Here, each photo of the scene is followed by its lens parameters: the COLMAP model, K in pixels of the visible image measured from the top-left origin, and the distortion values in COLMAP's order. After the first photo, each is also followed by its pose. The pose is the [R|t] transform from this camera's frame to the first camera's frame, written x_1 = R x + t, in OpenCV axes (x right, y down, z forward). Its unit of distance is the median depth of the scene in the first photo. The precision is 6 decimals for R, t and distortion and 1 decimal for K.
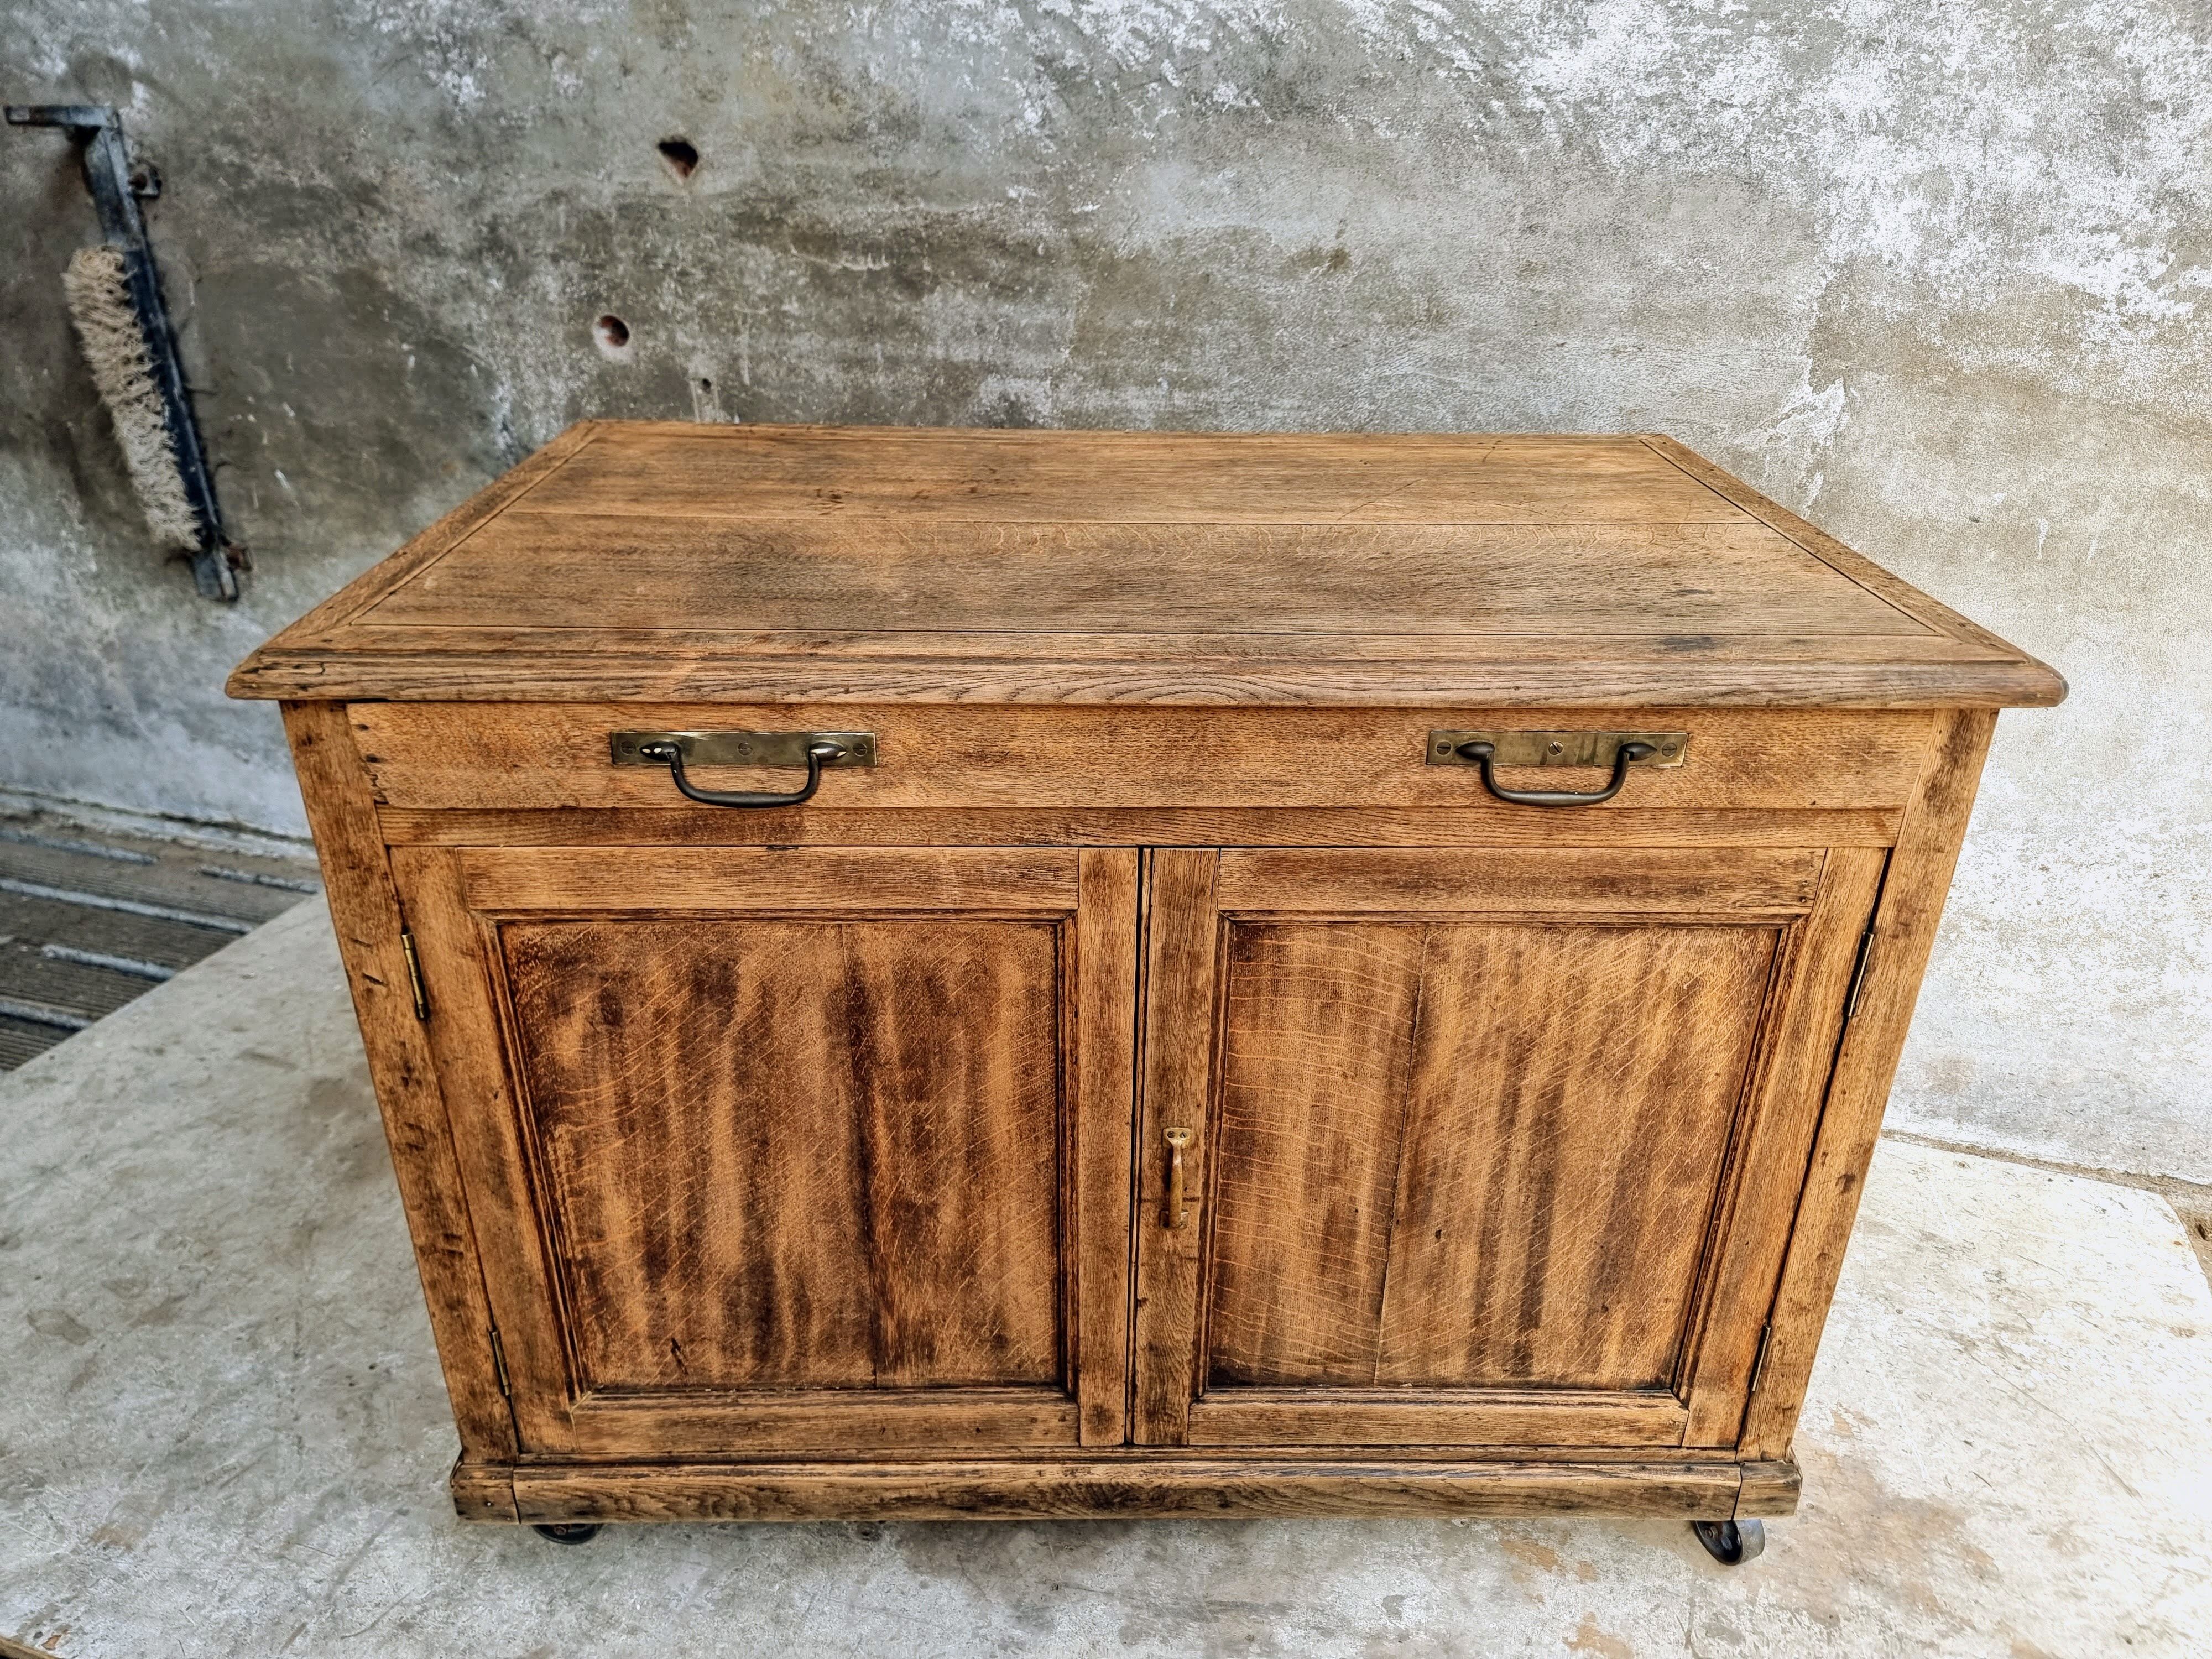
lens RADIAL K [[1519.5, 0, 1110.8], [0, 1519.5, 843.1], [0, 0, 1]] dist [0.067246, -0.079529]
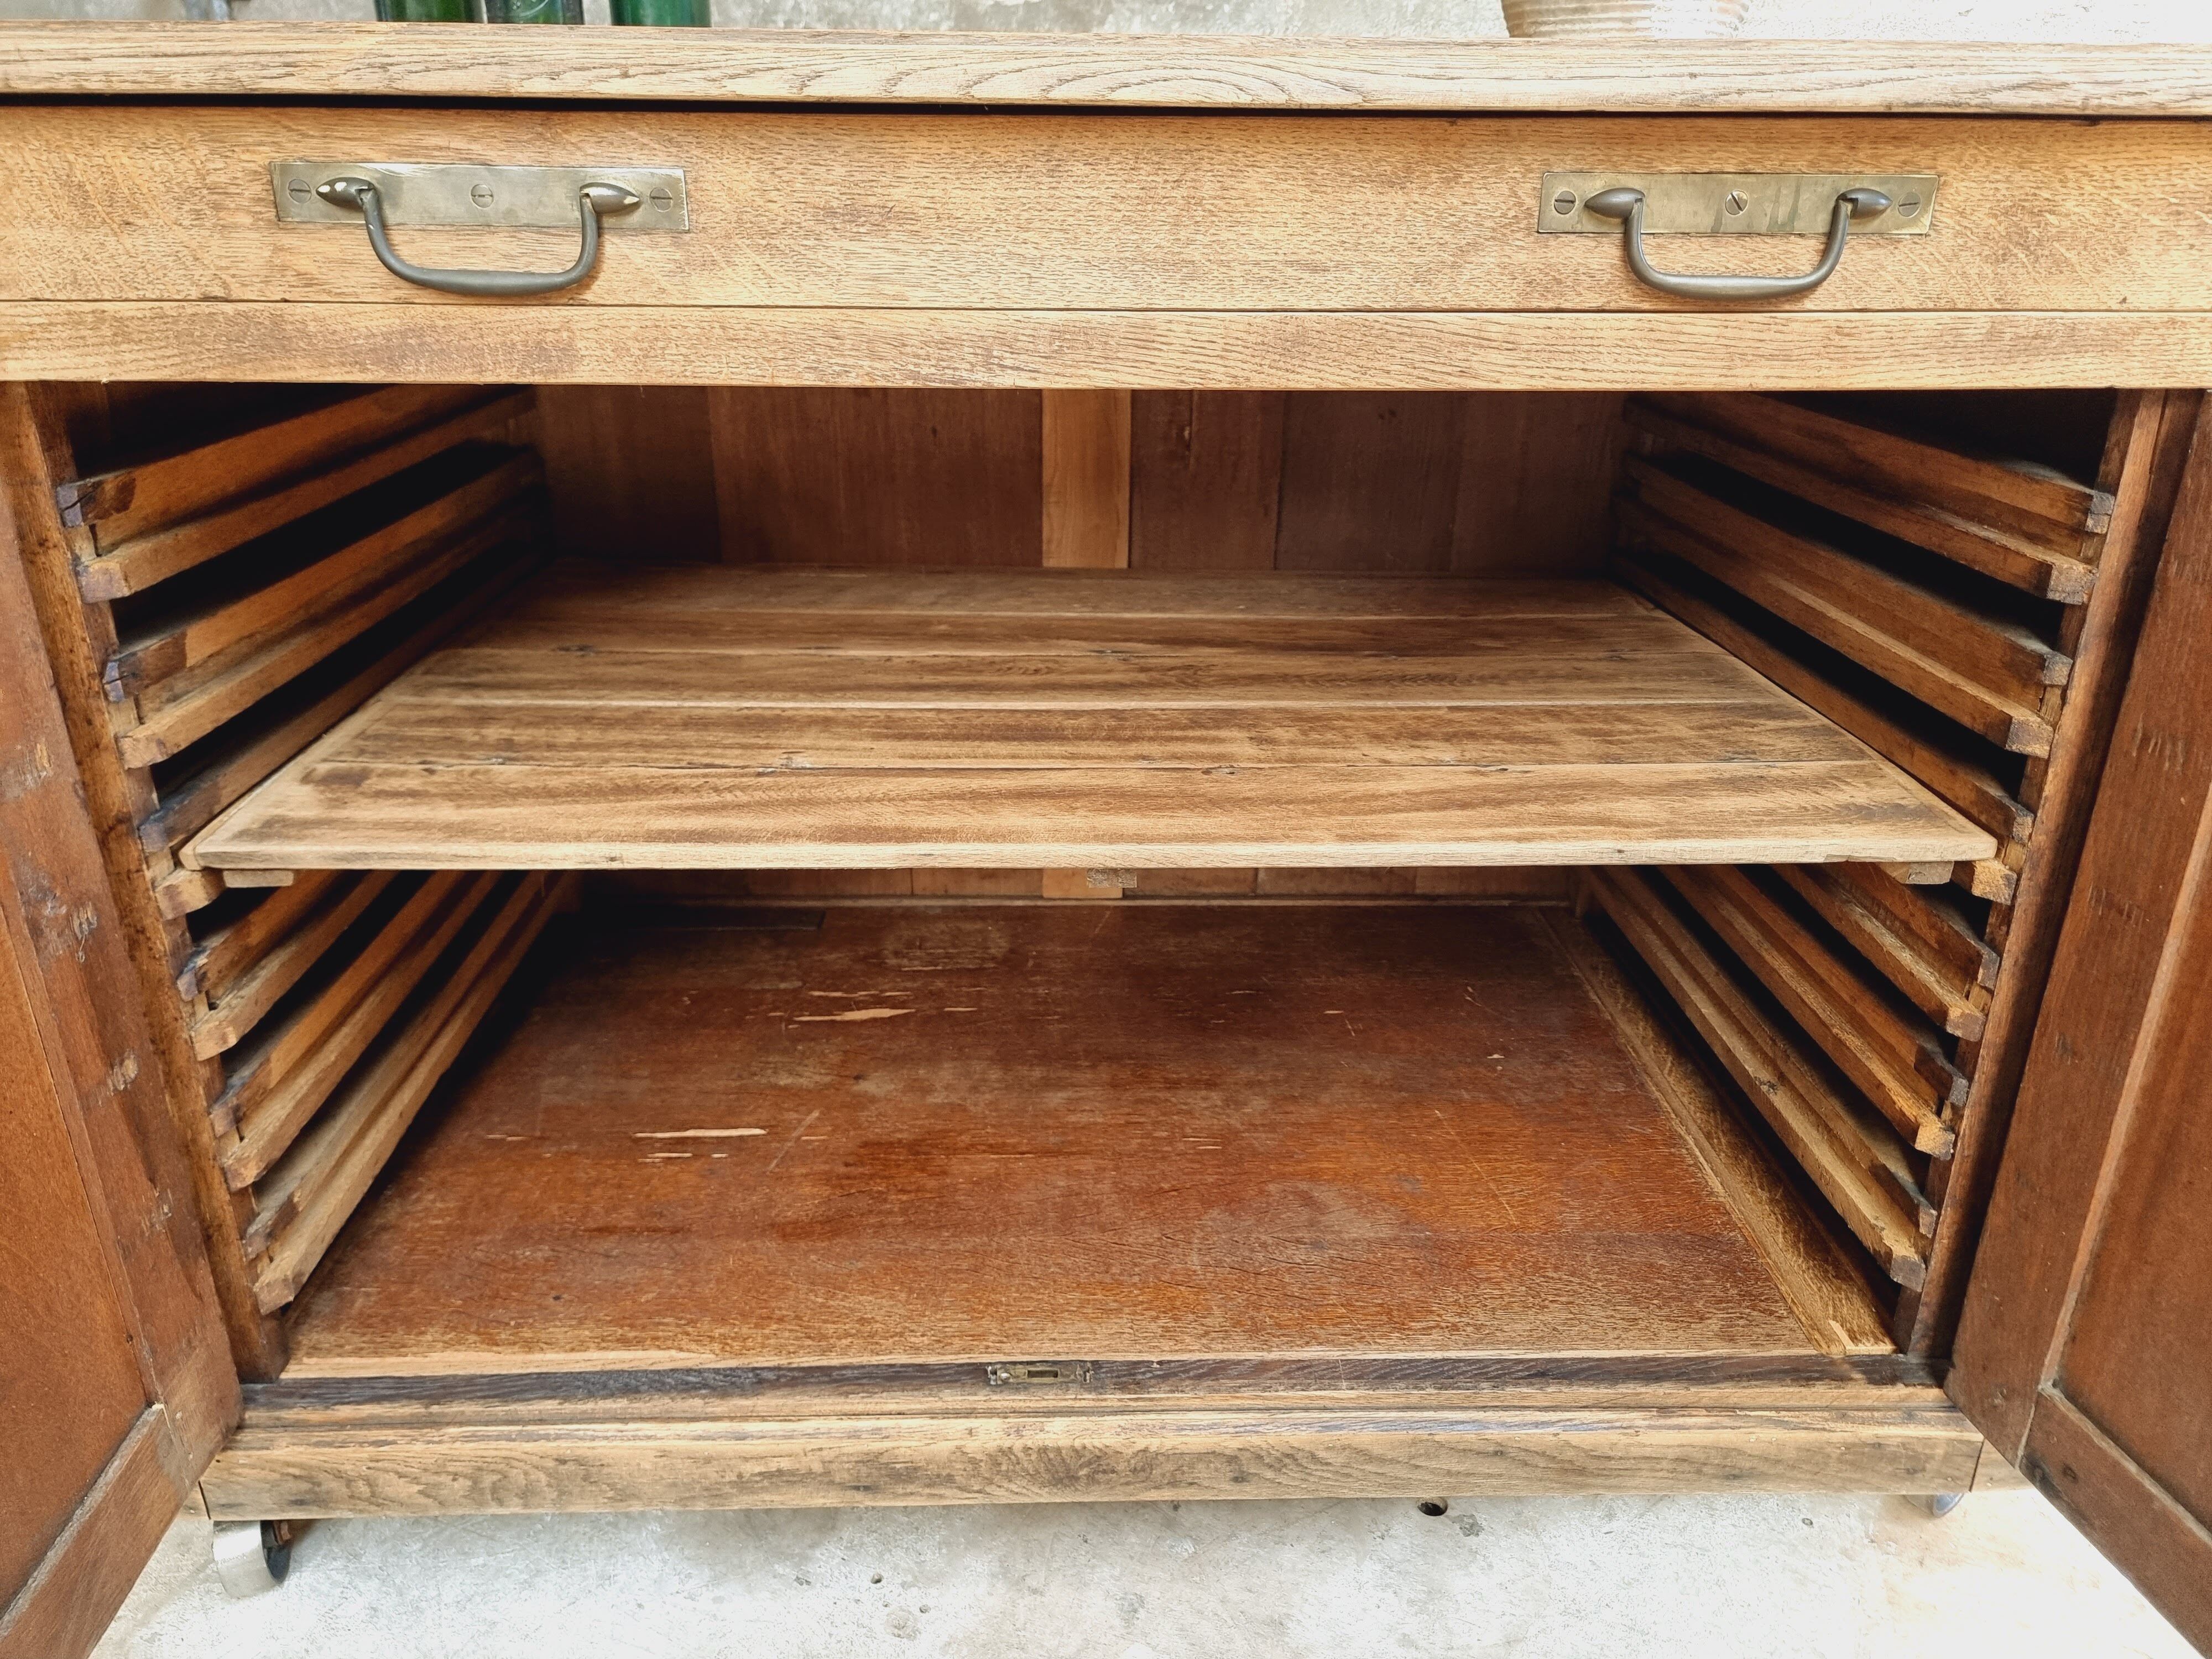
lens RADIAL K [[1554.9, 0, 1115.5], [0, 1554.9, 825.2], [0, 0, 1]] dist [0.059745, -0.060802]
pose [[0.999910, -0.007736, 0.010927, 0.014358], [0.008444, 0.997761, -0.066346, 0.202677], [-0.010389, 0.066432, 0.997737, 0.304347]]
